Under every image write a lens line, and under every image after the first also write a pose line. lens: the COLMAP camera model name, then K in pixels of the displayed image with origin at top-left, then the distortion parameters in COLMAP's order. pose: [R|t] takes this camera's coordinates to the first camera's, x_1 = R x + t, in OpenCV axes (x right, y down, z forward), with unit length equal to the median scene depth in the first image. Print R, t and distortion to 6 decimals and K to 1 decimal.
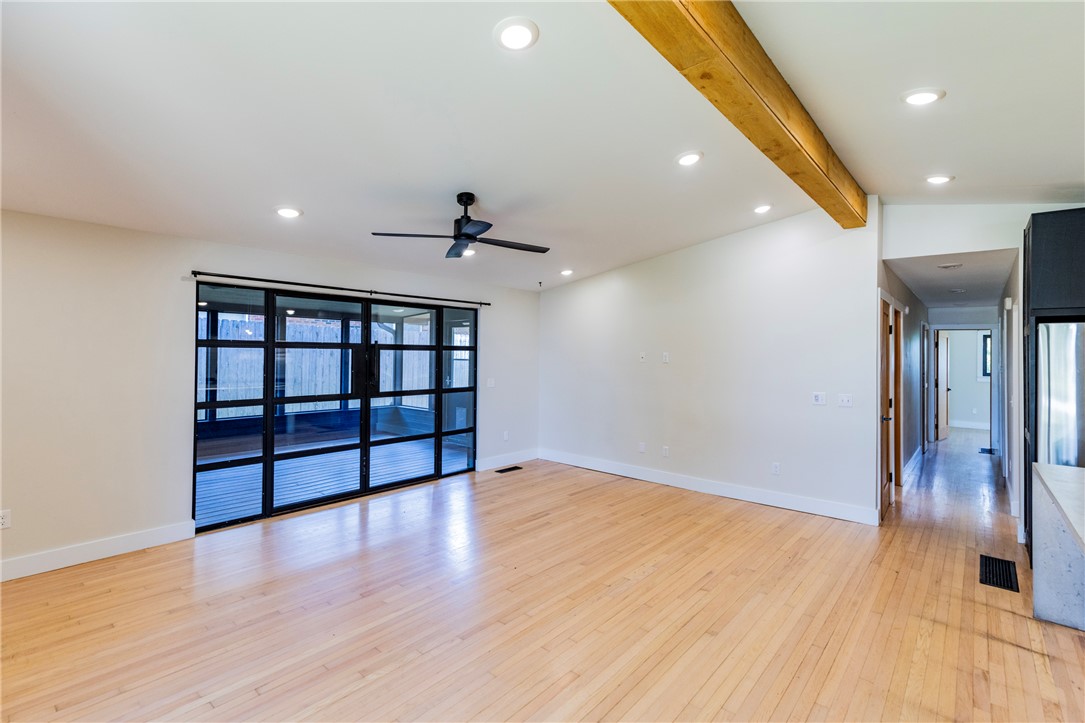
lens RADIAL K [[497.6, 0, 554.2], [0, 497.6, 355.7], [0, 0, 1]] dist [0.007073, 0.000063]
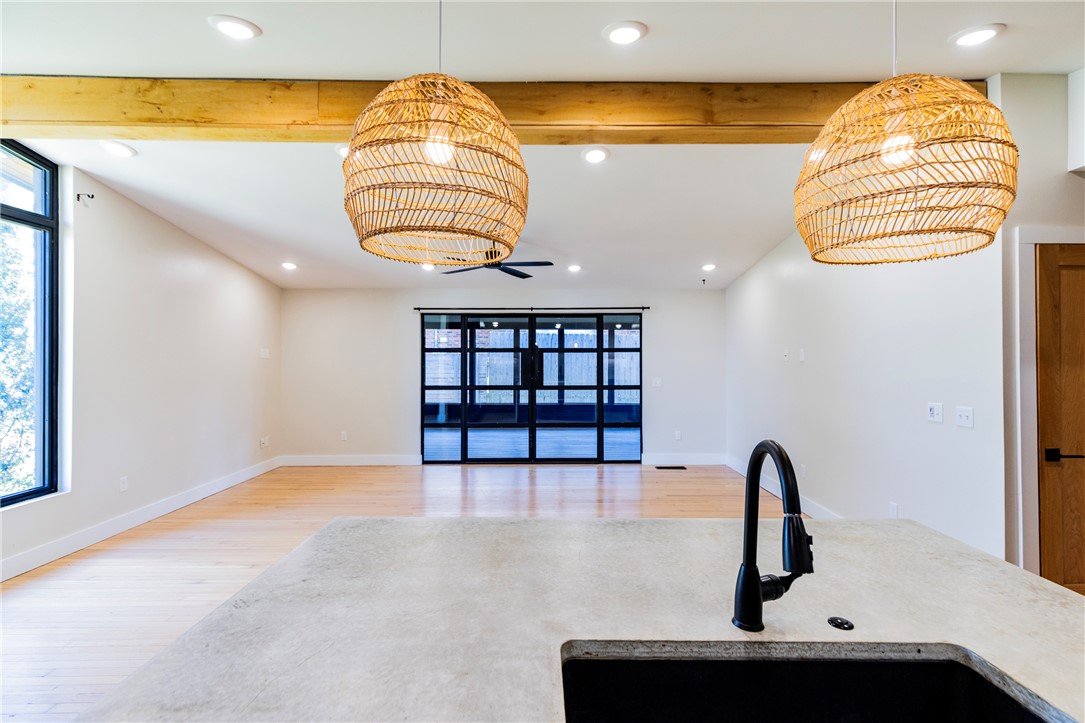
lens RADIAL K [[500.5, 0, 554.0], [0, 500.5, 354.8], [0, 0, 1]] dist [0.006924, -0.000037]
pose [[0.655722, -0.017428, -0.754801, 0.743823], [0.005734, 0.999820, -0.018104, 0.020554], [0.754980, 0.007543, 0.655704, 0.201408]]
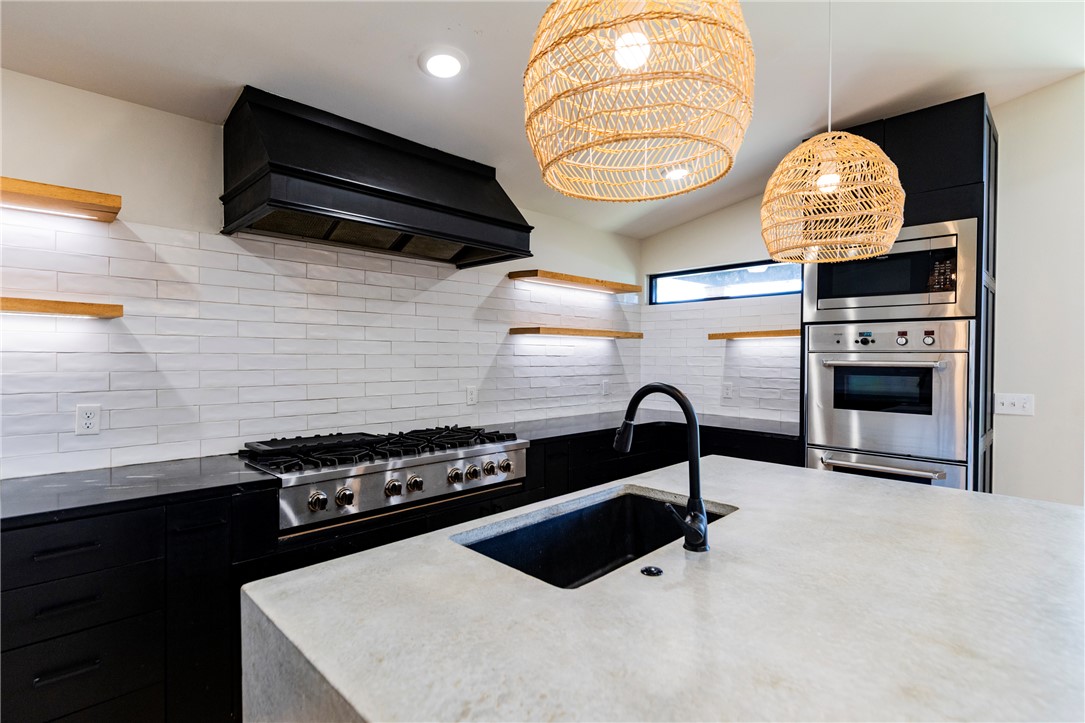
lens RADIAL K [[524.3, 0, 548.5], [0, 524.3, 362.2], [0, 0, 1]] dist [-0.000620, 0.000016]
pose [[-0.996186, -0.018709, 0.085221, 0.683736], [-0.017381, 0.999716, 0.016298, 0.037175], [-0.085502, 0.014755, -0.996229, 0.700983]]
